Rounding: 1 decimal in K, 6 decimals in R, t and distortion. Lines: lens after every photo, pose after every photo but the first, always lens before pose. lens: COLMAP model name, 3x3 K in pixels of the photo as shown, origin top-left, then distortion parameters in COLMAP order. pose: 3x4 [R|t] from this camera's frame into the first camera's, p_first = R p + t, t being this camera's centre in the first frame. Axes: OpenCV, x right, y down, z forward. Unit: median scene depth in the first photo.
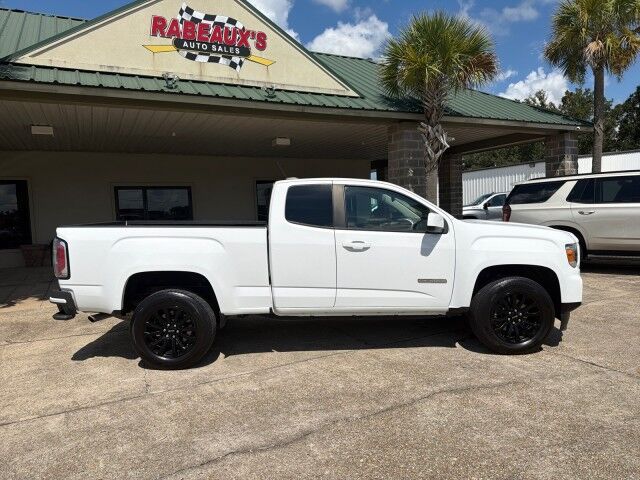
lens RADIAL K [[446.3, 0, 318.0], [0, 446.3, 240.8], [0, 0, 1]] dist [-0.006782, -0.000692]
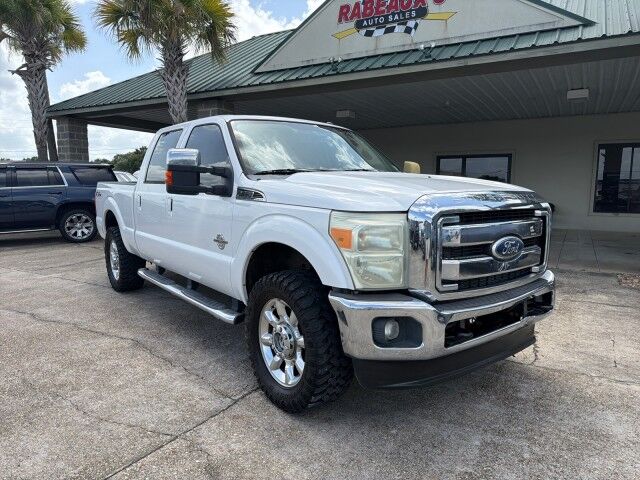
lens RADIAL K [[444.6, 0, 318.0], [0, 444.6, 240.2], [0, 0, 1]] dist [-0.000590, -0.004794]
pose [[0.543129, 0.141254, -0.827682, 0.591684], [-0.082625, 0.989955, 0.114729, -0.035528], [0.835574, 0.006074, 0.549344, 0.313339]]
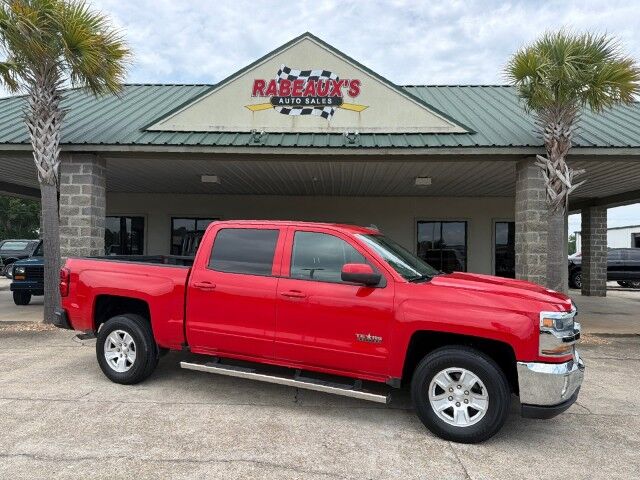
lens RADIAL K [[461.0, 0, 317.8], [0, 461.0, 243.3], [0, 0, 1]] dist [0.045406, -0.062368]
pose [[0.870878, 0.040738, -0.489808, 0.352065], [-0.080436, 0.994936, -0.060266, -0.026971], [0.484873, 0.091882, 0.869745, 0.075854]]
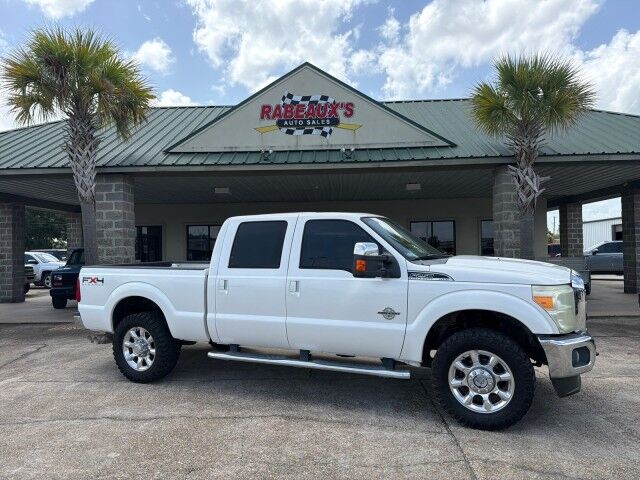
lens RADIAL K [[438.0, 0, 318.6], [0, 438.0, 242.4], [0, 0, 1]] dist [0.054874, -0.077256]
pose [[0.871701, 0.012153, -0.489887, 0.395048], [-0.048689, 0.996894, -0.061905, -0.027940], [0.487613, 0.077814, 0.869585, -0.017989]]
